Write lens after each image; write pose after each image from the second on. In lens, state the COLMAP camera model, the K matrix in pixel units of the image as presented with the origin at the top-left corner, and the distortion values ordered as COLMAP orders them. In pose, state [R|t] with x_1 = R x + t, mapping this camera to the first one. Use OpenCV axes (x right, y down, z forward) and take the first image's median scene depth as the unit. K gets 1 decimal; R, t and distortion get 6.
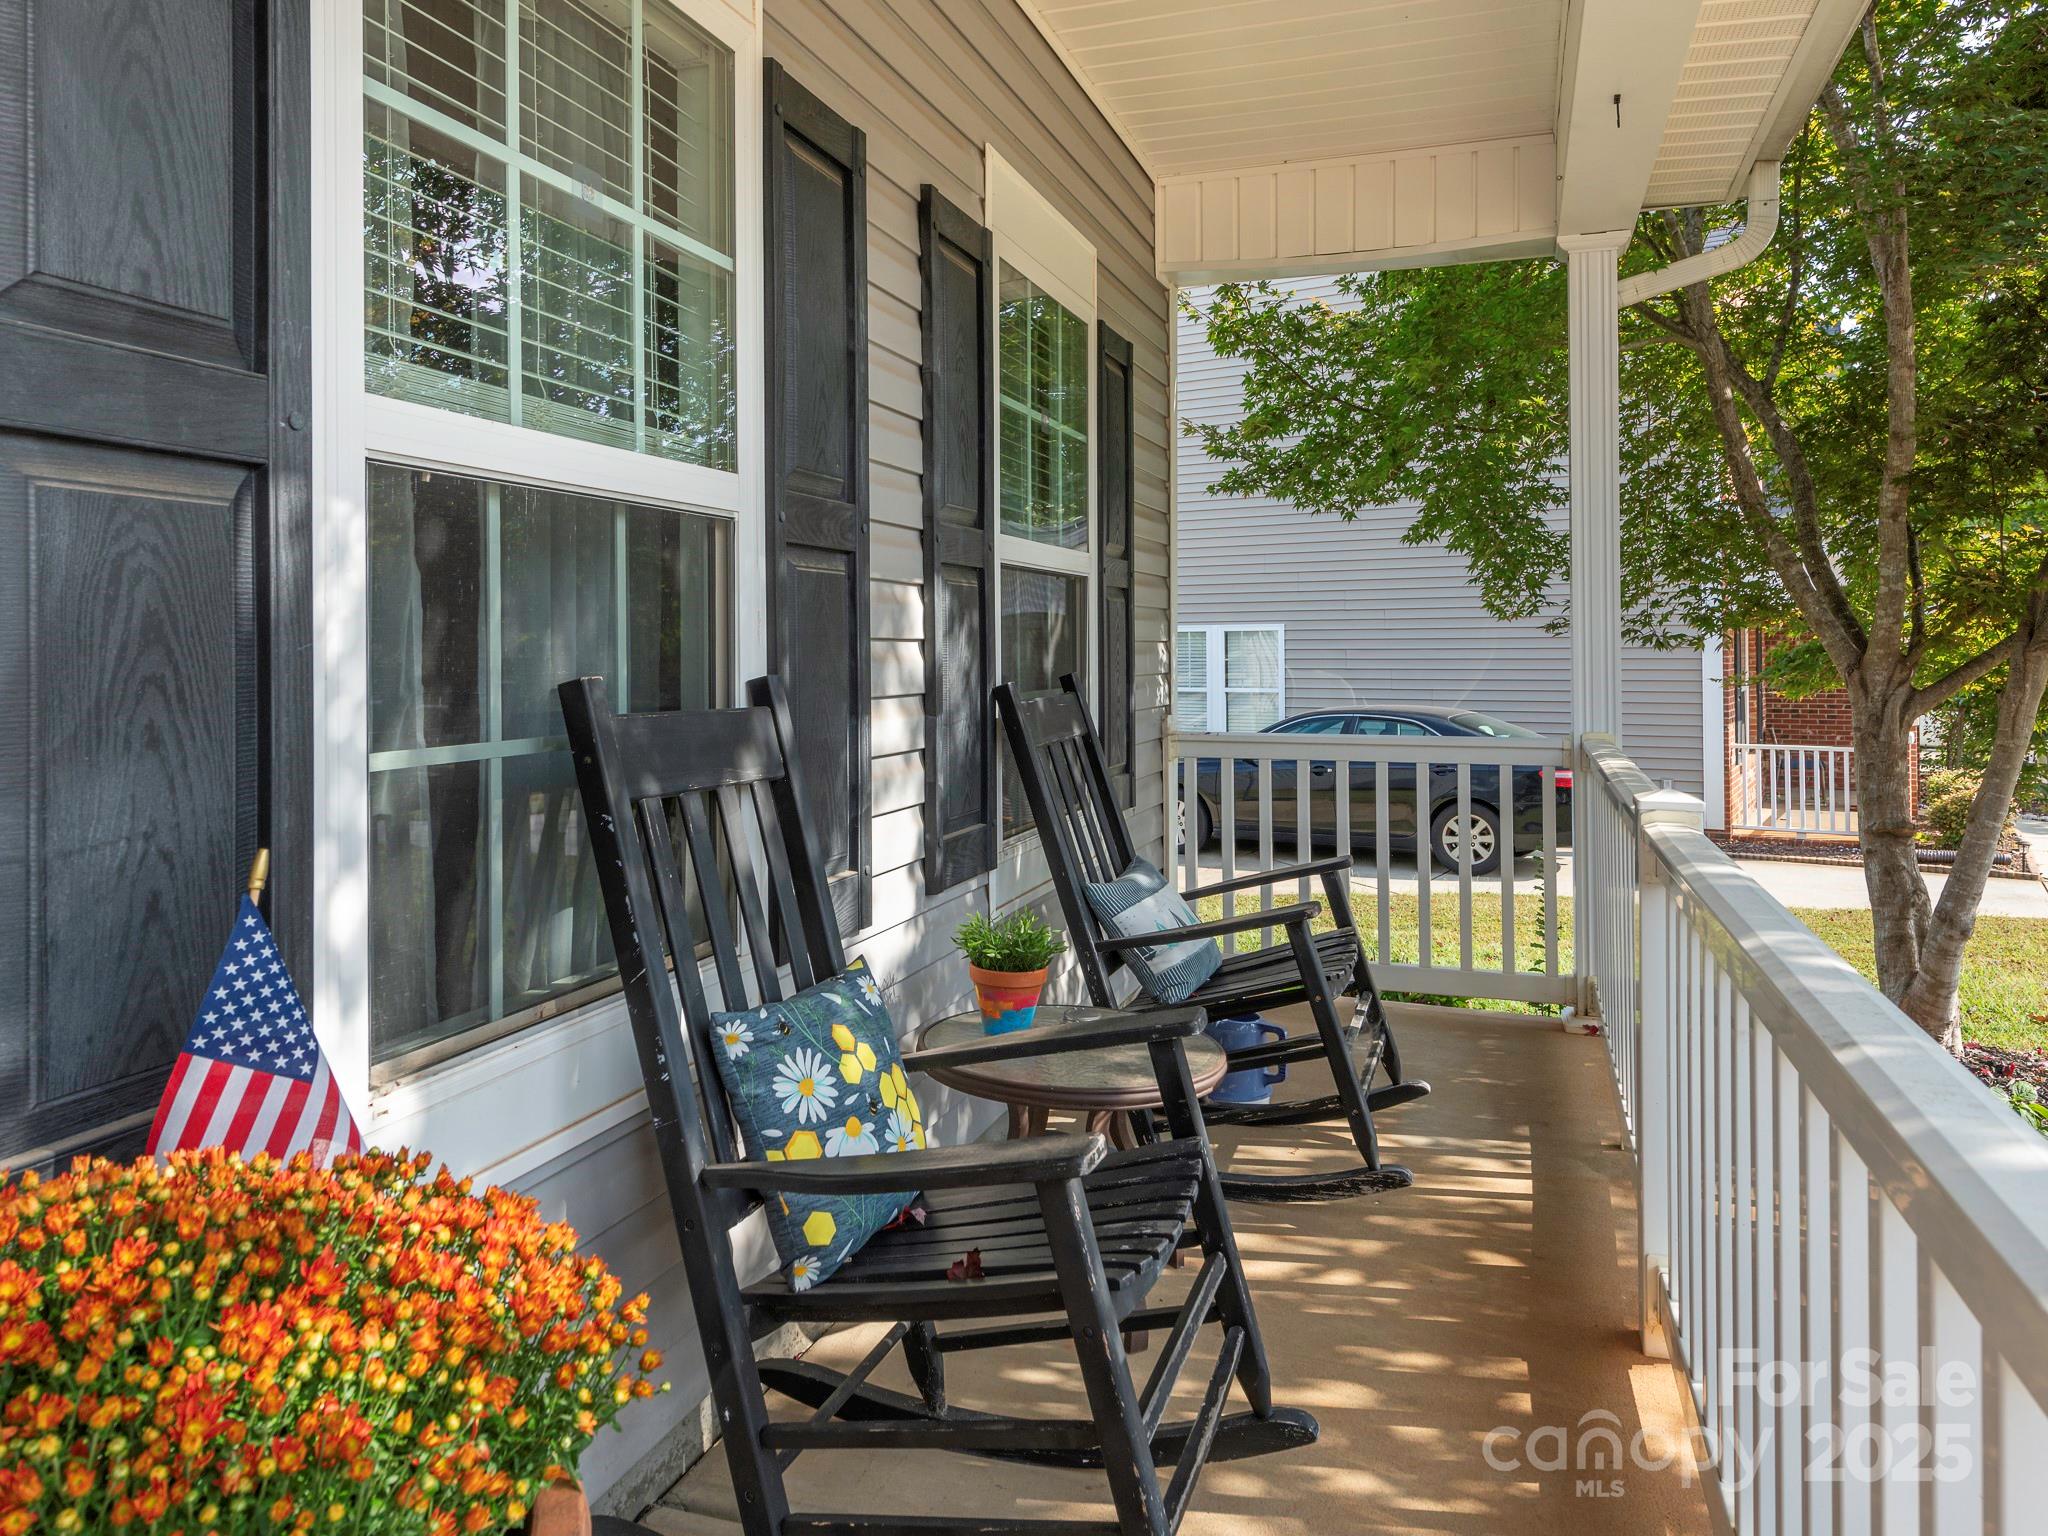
lens RADIAL K [[1361.4, 0, 1024.1], [0, 1361.4, 632.9], [0, 0, 1]] dist [0.049010, -0.055621]
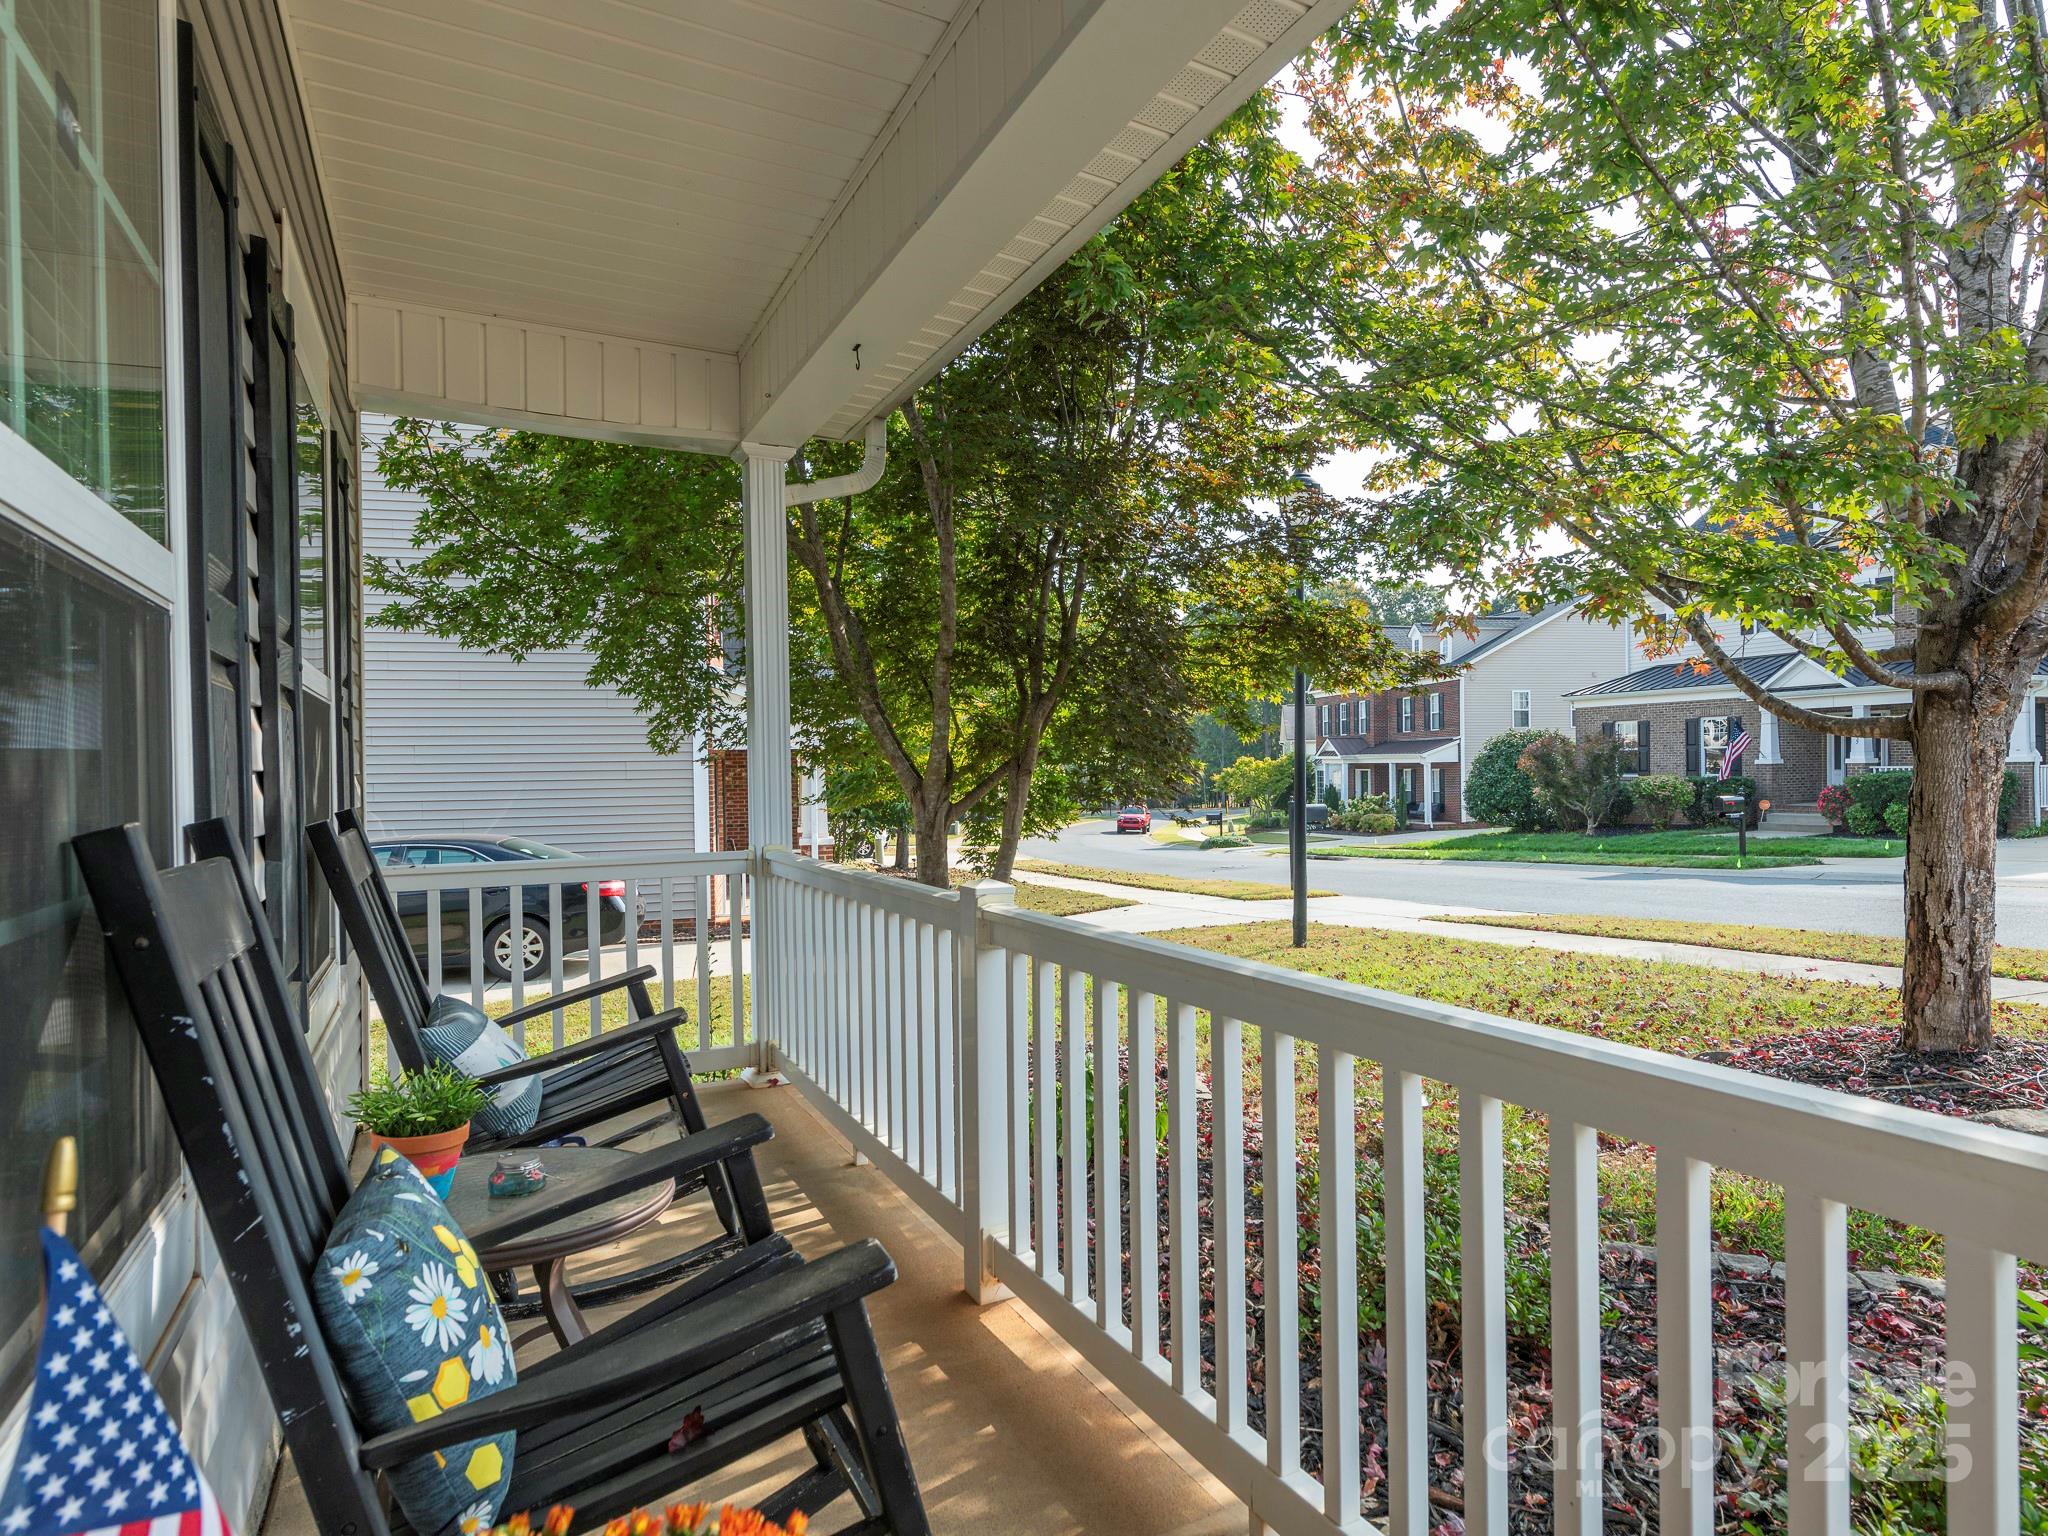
lens RADIAL K [[1143.3, 0, 1024.0], [0, 1143.3, 768.0], [0, 0, 1]] dist [0.014360, 0.000066]
pose [[0.699456, -0.004753, 0.714660, -0.137117], [0.004736, 0.999987, 0.002015, 0.001680], [-0.714660, 0.001975, 0.699469, 0.086693]]
